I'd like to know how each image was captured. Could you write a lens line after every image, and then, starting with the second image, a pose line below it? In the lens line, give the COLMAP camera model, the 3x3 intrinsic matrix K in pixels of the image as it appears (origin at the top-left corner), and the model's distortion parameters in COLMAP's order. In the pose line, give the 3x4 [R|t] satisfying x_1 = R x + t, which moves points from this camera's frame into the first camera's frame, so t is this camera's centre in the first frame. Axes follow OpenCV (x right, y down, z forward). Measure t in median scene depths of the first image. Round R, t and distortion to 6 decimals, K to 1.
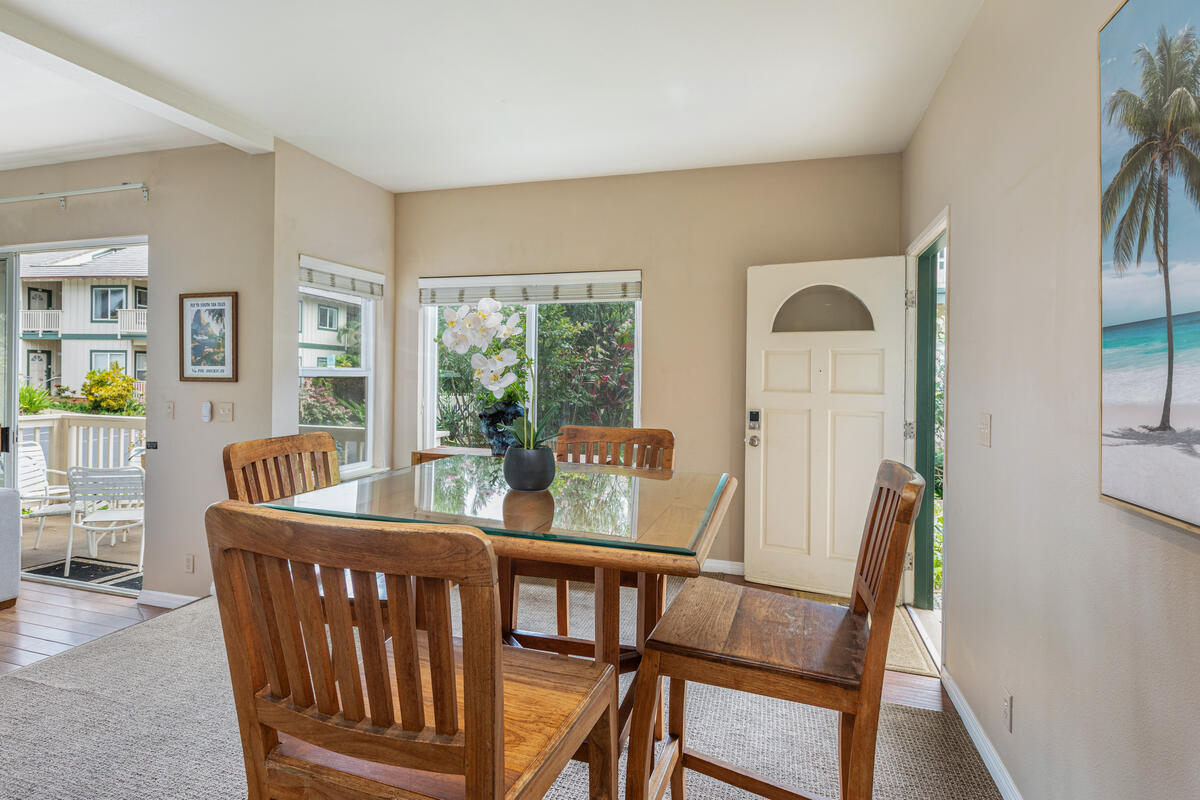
lens RADIAL K [[621.2, 0, 601.4], [0, 621.2, 375.2], [0, 0, 1]] dist [0.002631, -0.000082]
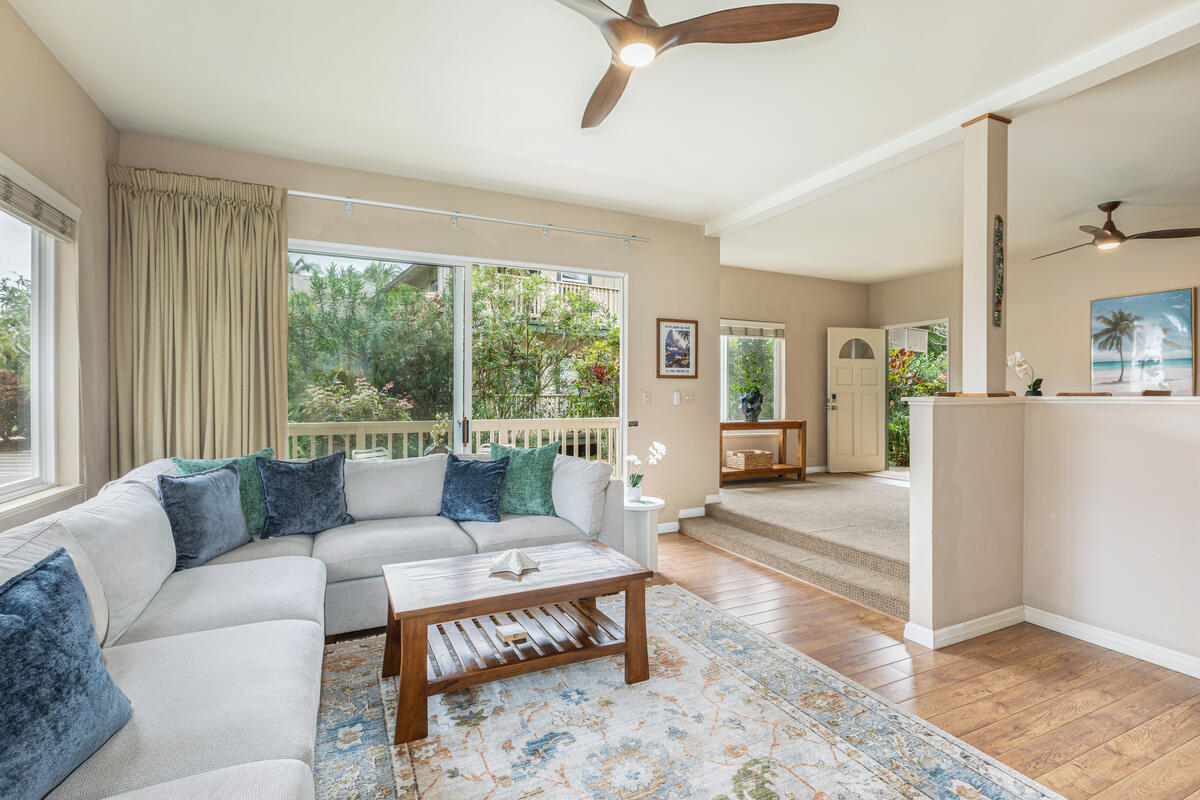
lens RADIAL K [[539.2, 0, 602.8], [0, 539.2, 397.2], [0, 0, 1]] dist [0.000663, 0.000449]
pose [[0.740065, -0.014518, 0.672379, -1.650622], [0.007433, 0.999882, 0.013408, 0.037367], [-0.672495, -0.004925, 0.740086, 0.152538]]
